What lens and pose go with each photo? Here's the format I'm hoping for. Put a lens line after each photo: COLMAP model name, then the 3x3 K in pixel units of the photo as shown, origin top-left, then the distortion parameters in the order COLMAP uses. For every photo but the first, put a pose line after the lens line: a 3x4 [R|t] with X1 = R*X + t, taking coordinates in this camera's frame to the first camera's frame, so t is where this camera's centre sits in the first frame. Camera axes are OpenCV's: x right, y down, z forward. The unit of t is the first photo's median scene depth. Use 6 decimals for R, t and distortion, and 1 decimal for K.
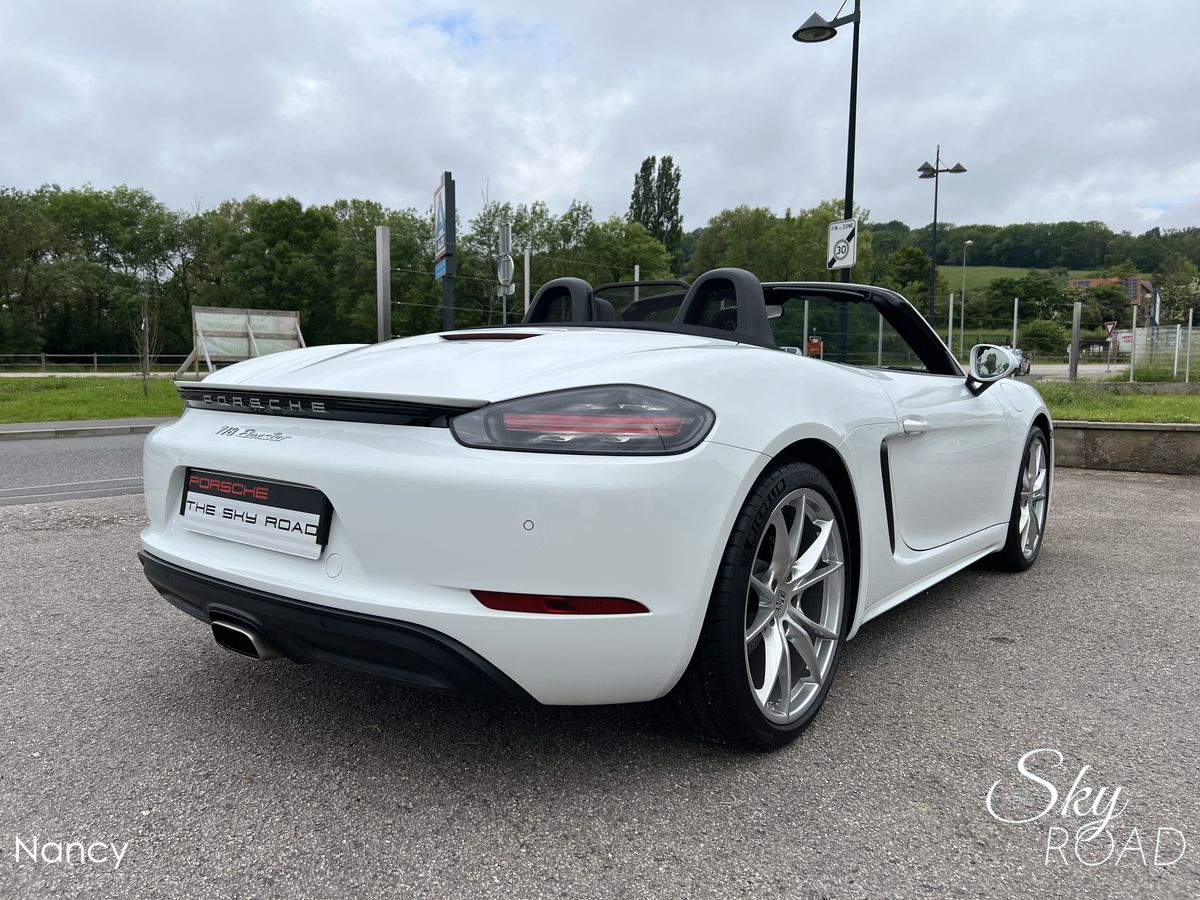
lens RADIAL K [[904.5, 0, 597.4], [0, 904.5, 455.8], [0, 0, 1]] dist [0.047964, -0.046712]
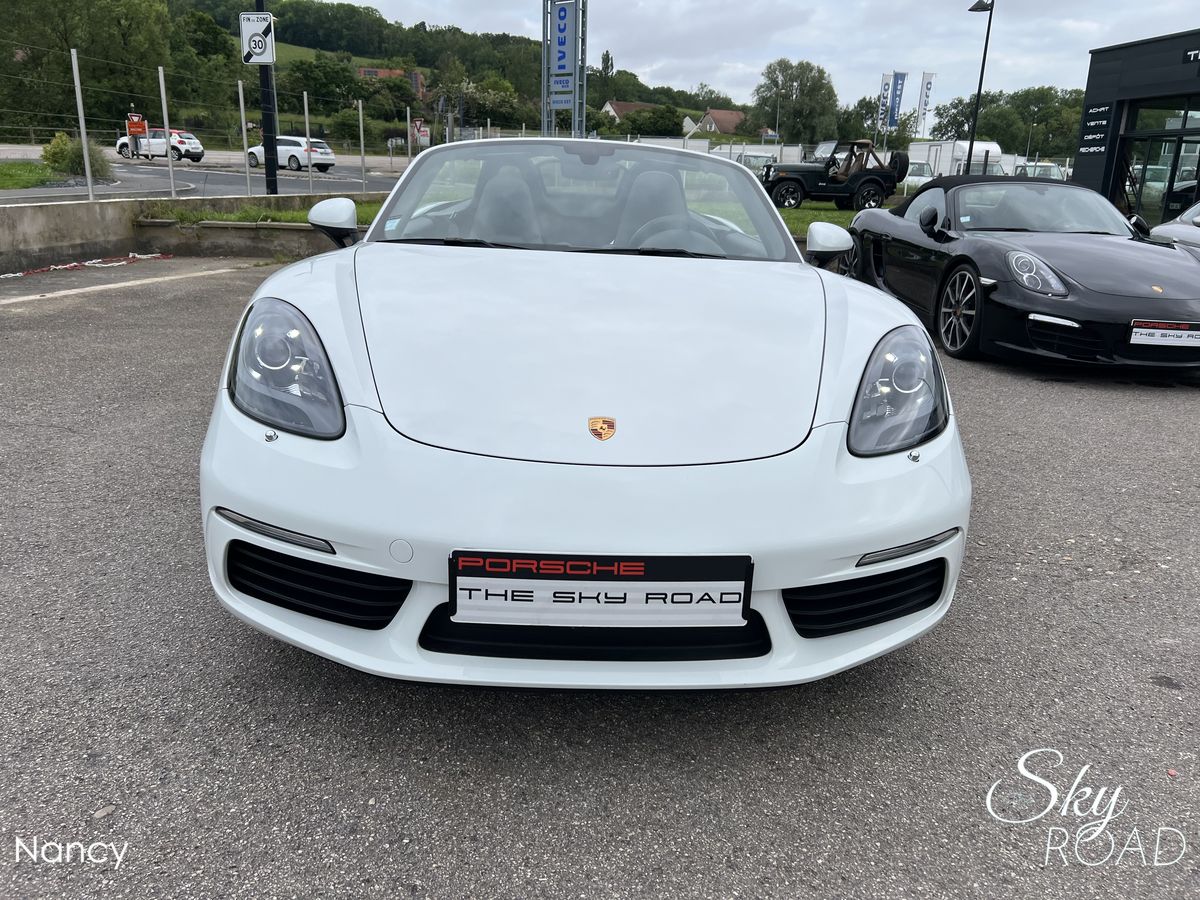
lens RADIAL K [[904.5, 0, 608.6], [0, 904.5, 444.0], [0, 0, 1]] dist [0.047964, -0.046712]
pose [[0.742158, -0.174387, 0.647141, -0.034754], [0.032004, 0.973677, 0.225676, -0.003781], [-0.669461, -0.146776, 0.728203, -0.006896]]
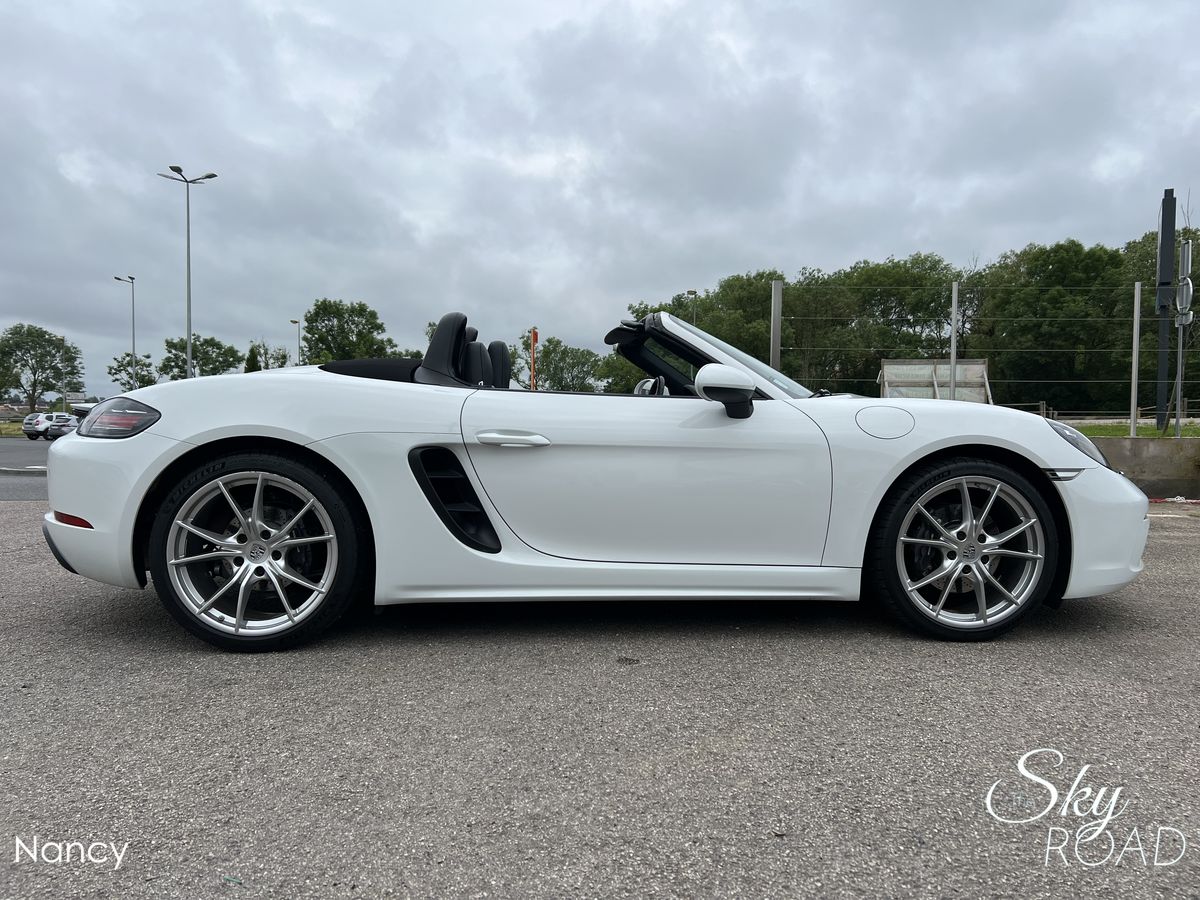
lens RADIAL K [[904.5, 0, 608.6], [0, 904.5, 457.2], [0, 0, 1]] dist [0.047964, -0.046712]
pose [[0.671618, 0.027306, -0.740394, 0.056361], [-0.067926, 0.997381, -0.024833, 0.000437], [0.737777, 0.066971, 0.671714, 0.015509]]
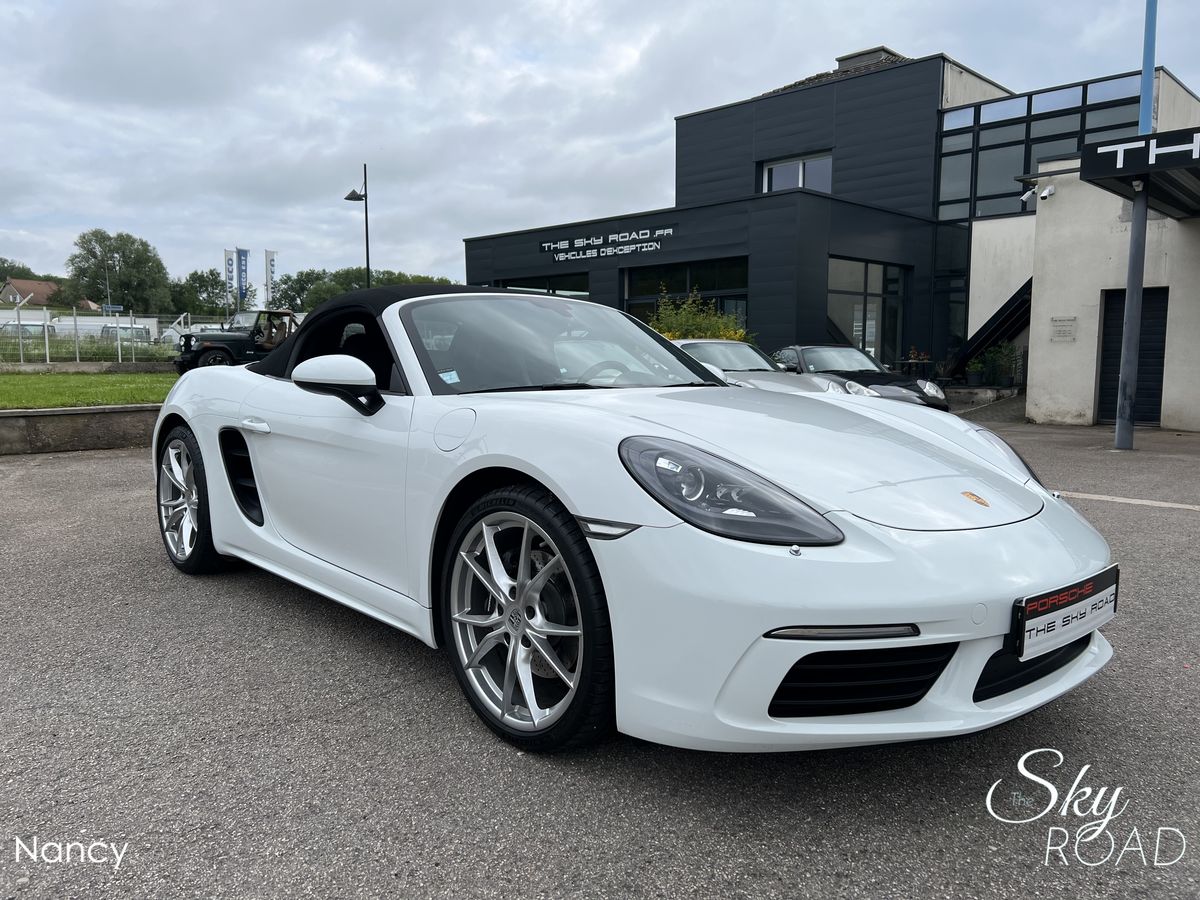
lens RADIAL K [[904.5, 0, 595.6], [0, 904.5, 459.8], [0, 0, 1]] dist [0.047964, -0.046712]
pose [[0.159428, -0.121553, 0.979698, -0.054554], [0.089553, 0.990080, 0.108268, -0.004752], [-0.983139, 0.070474, 0.168732, 0.022949]]
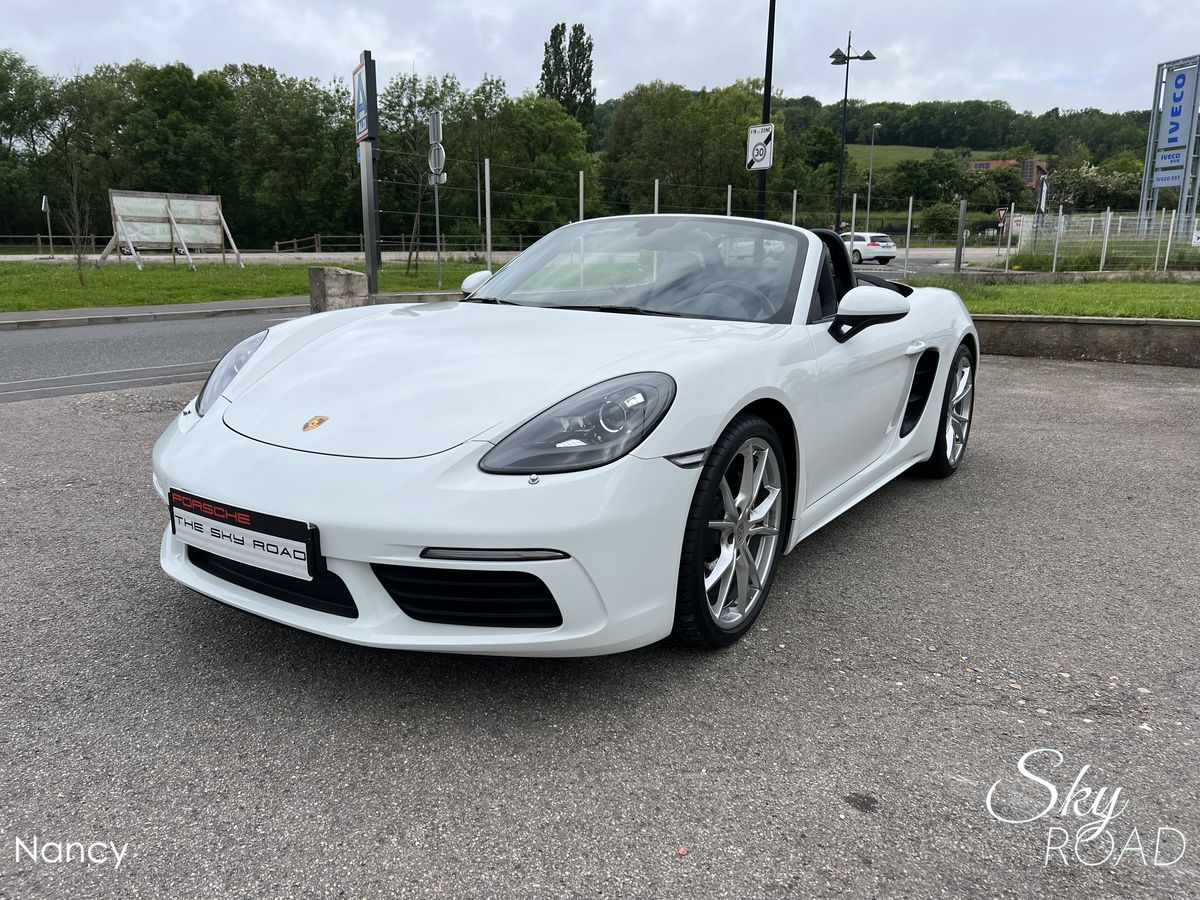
lens RADIAL K [[904.5, 0, 600.8], [0, 904.5, 458.9], [0, 0, 1]] dist [0.047964, -0.046712]
pose [[0.994957, -0.020760, 0.098132, -0.008162], [0.007644, 0.991195, 0.132189, -0.001263], [-0.100012, -0.130772, 0.986355, -0.024443]]
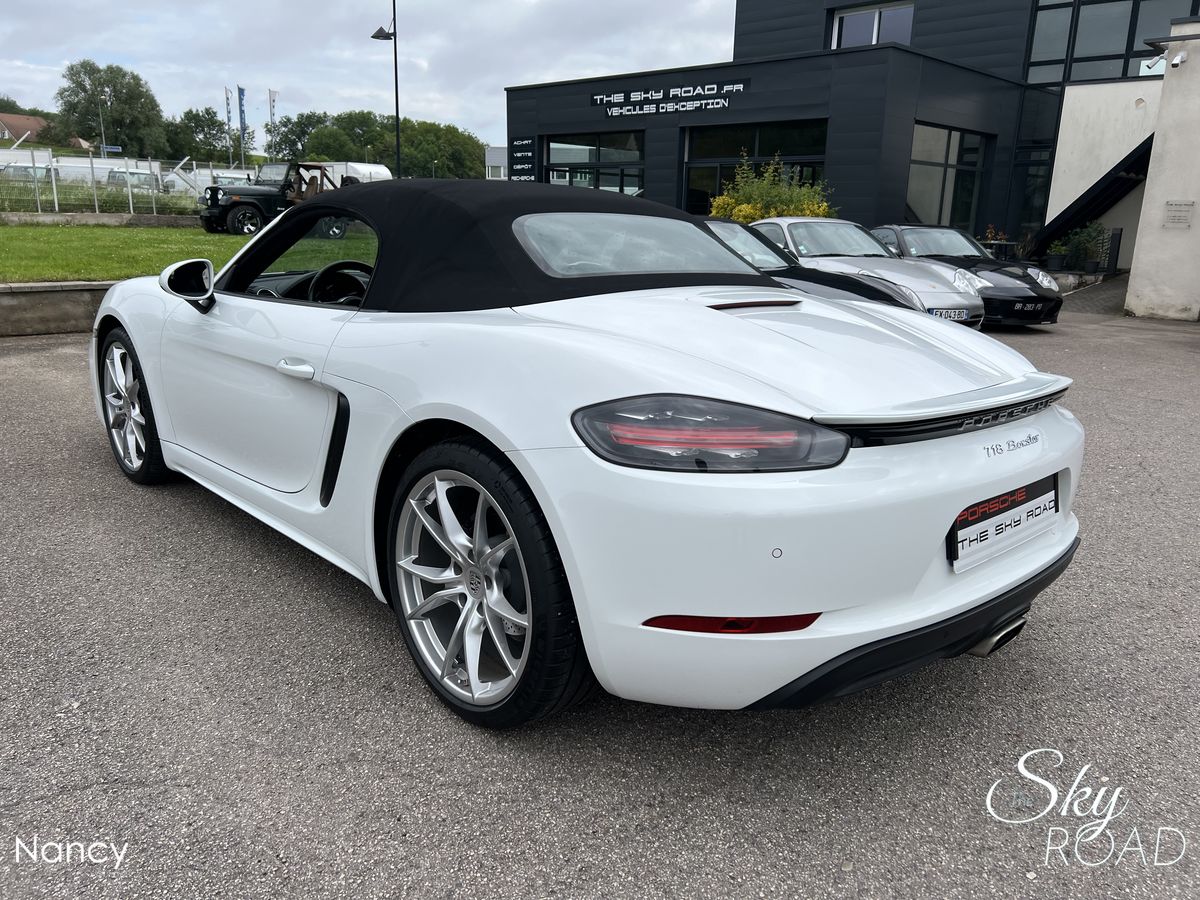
lens RADIAL K [[904.5, 0, 604.8], [0, 904.5, 461.1], [0, 0, 1]] dist [0.047964, -0.046712]
pose [[0.158351, -0.263517, 0.951569, -0.045725], [0.059946, 0.964516, 0.257127, -0.009473], [-0.985561, 0.016326, 0.168529, 0.040982]]
